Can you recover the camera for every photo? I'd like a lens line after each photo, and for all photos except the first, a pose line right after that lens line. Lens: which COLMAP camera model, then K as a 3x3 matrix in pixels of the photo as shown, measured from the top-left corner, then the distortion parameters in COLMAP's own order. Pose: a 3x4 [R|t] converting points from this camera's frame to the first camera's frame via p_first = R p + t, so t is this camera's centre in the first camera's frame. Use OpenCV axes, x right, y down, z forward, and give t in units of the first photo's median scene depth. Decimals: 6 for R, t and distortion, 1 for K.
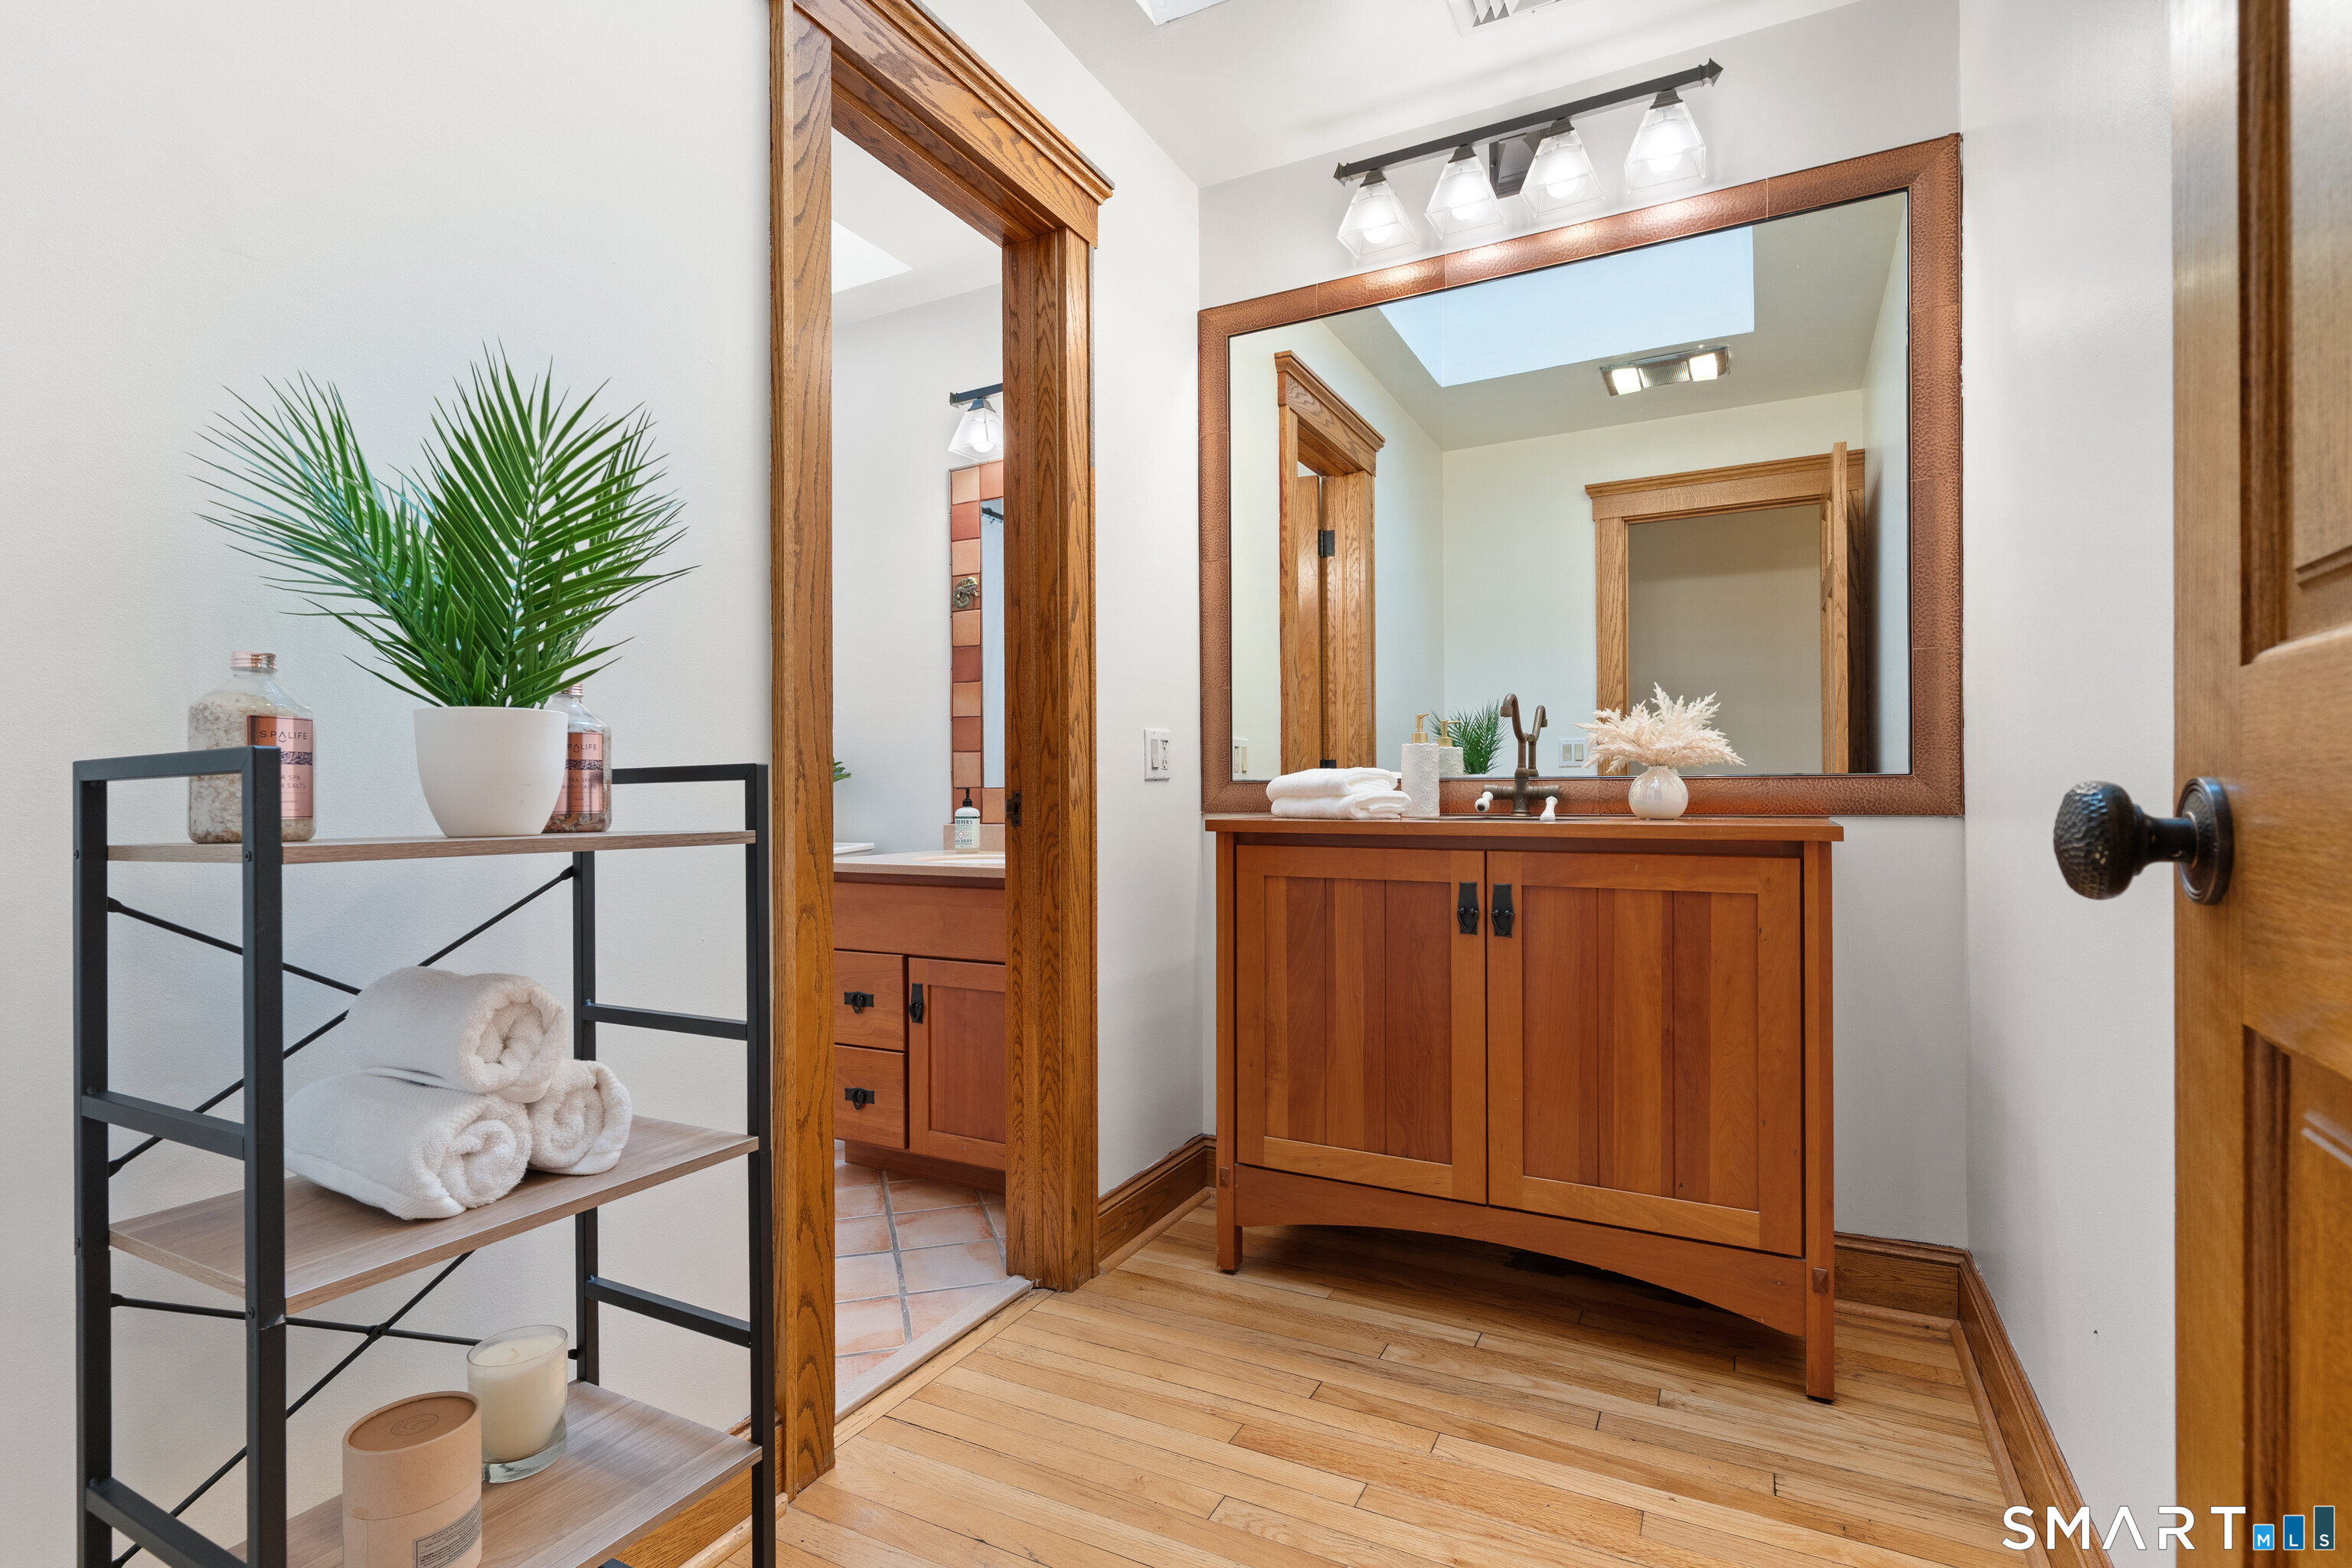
lens RADIAL K [[1134.1, 0, 1172.7], [0, 1134.1, 789.0], [0, 0, 1]] dist [0.003652, -0.000130]
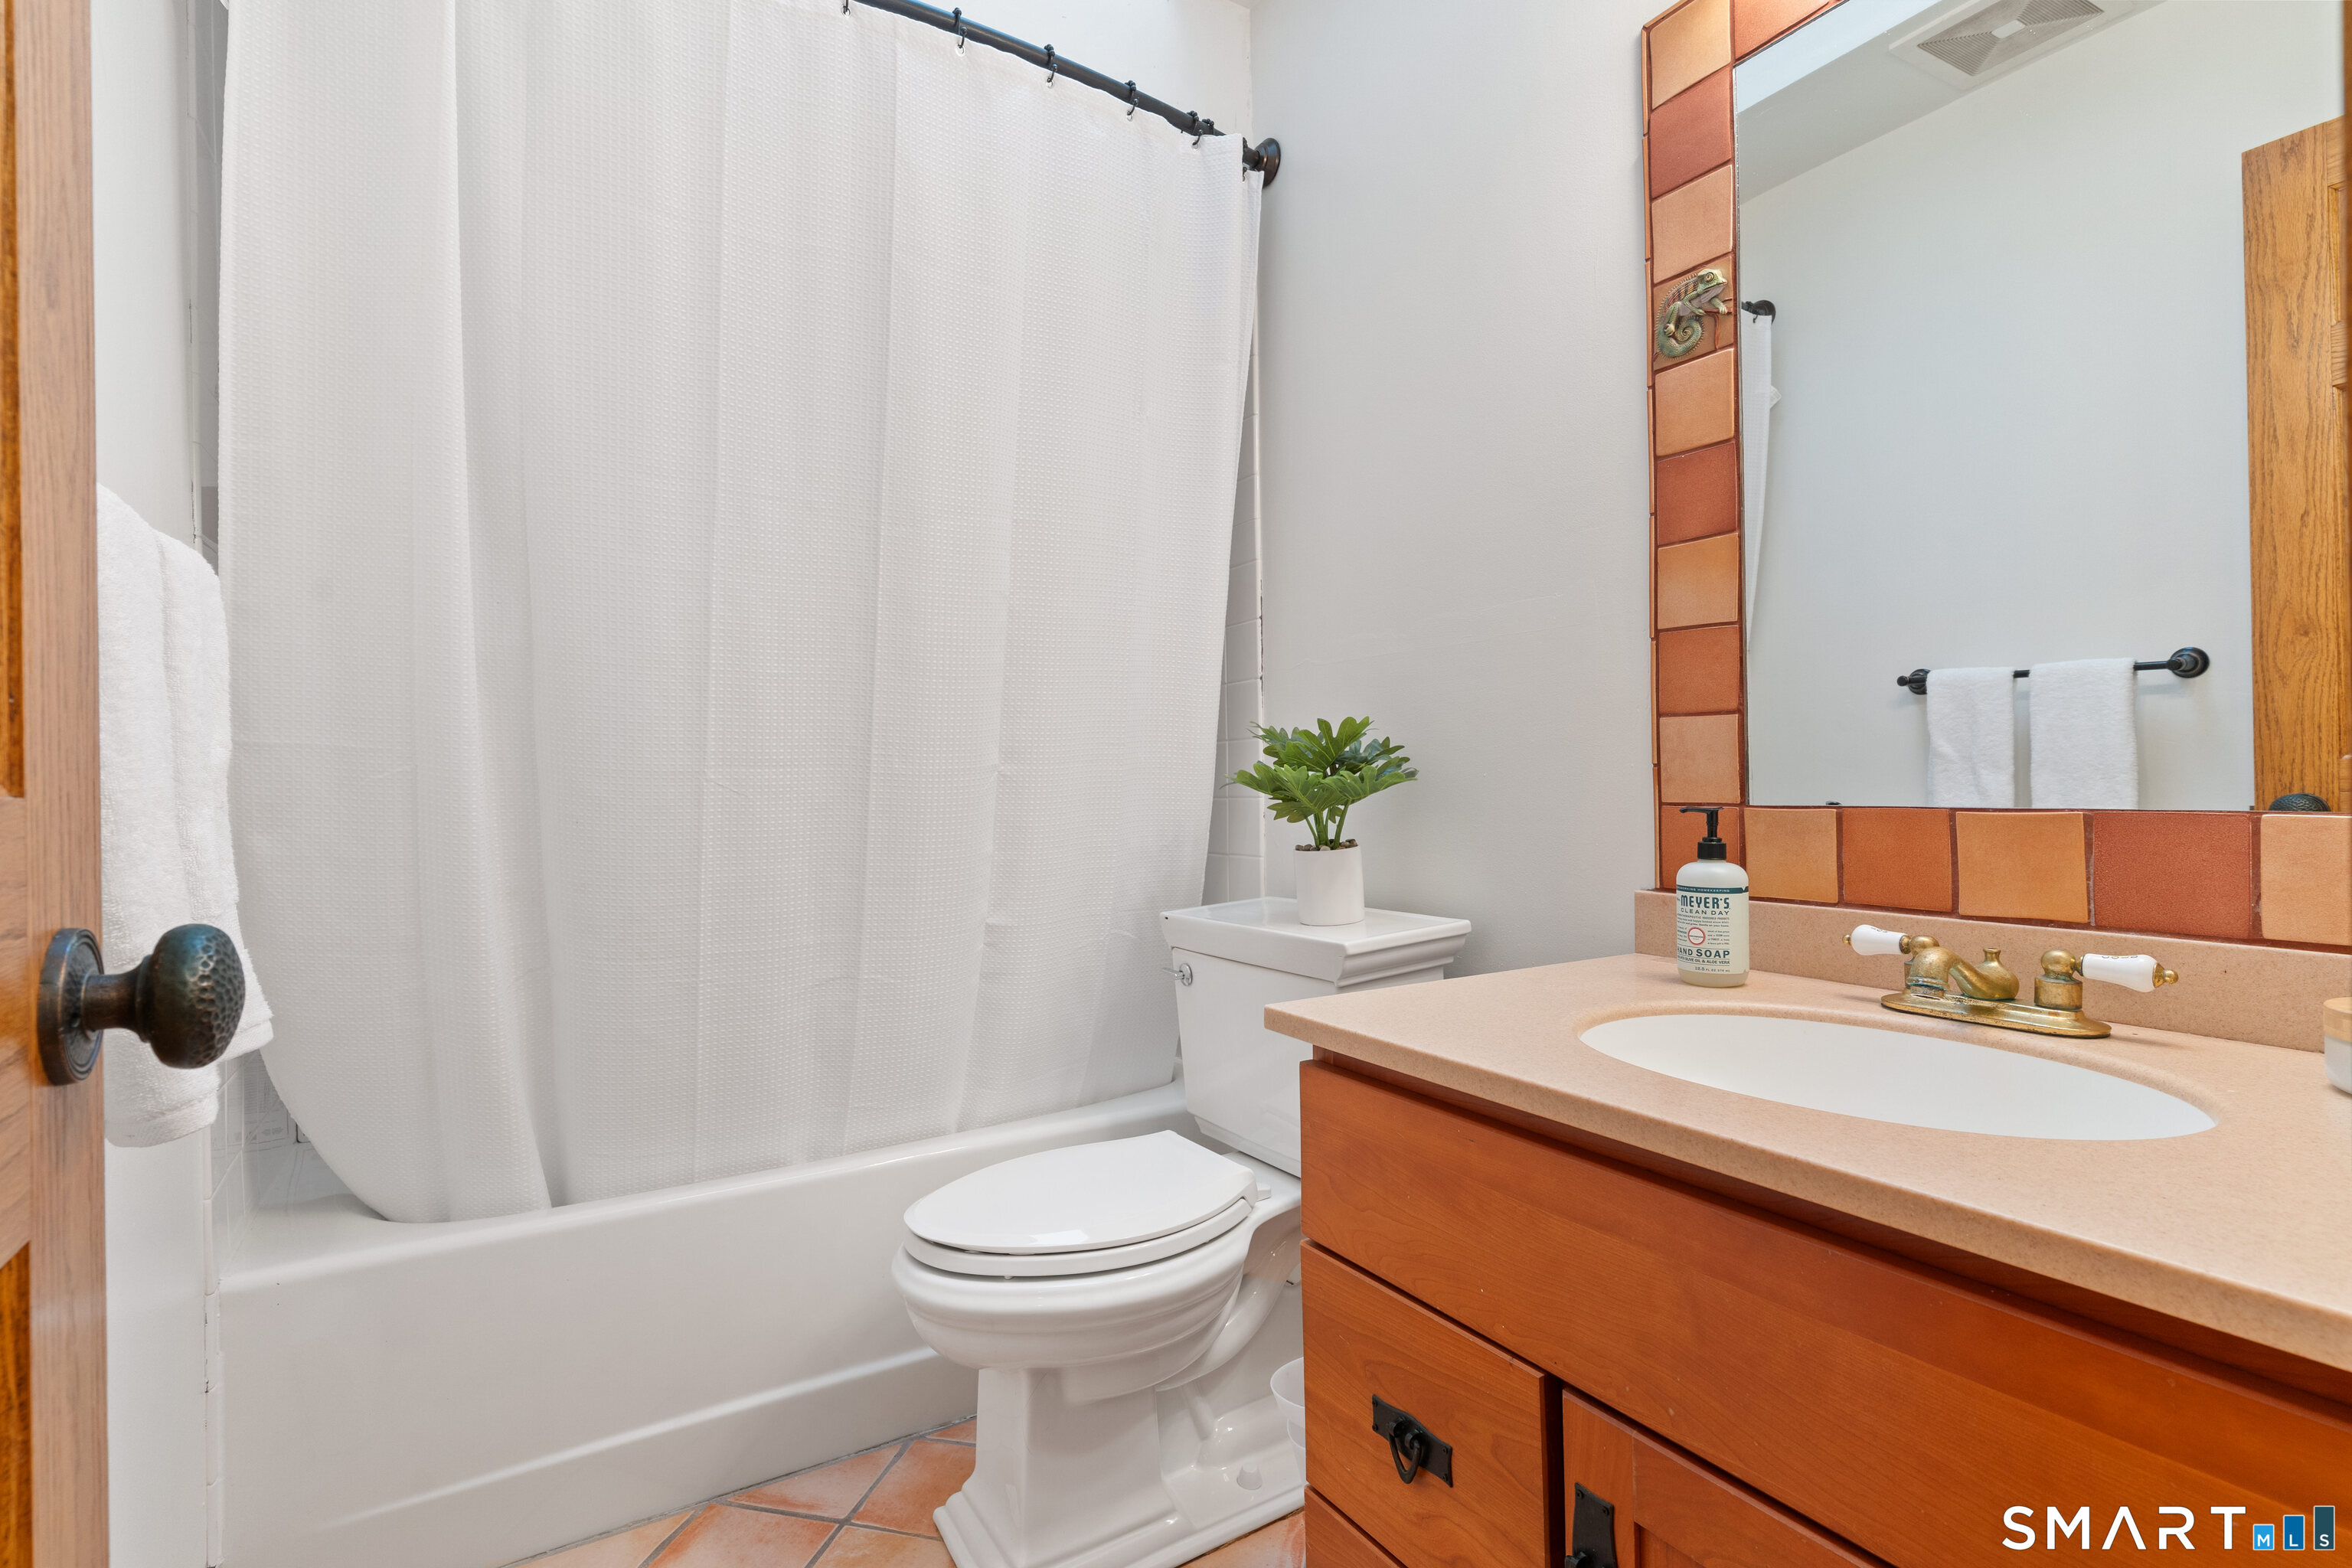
lens RADIAL K [[1134.1, 0, 1178.4], [0, 1134.1, 782.9], [0, 0, 1]] dist [0.003652, -0.000130]
pose [[0.864536, -0.004133, -0.502553, -0.140438], [0.005157, 0.999986, 0.000648, -0.010271], [0.502544, -0.003152, 0.864546, 0.572634]]
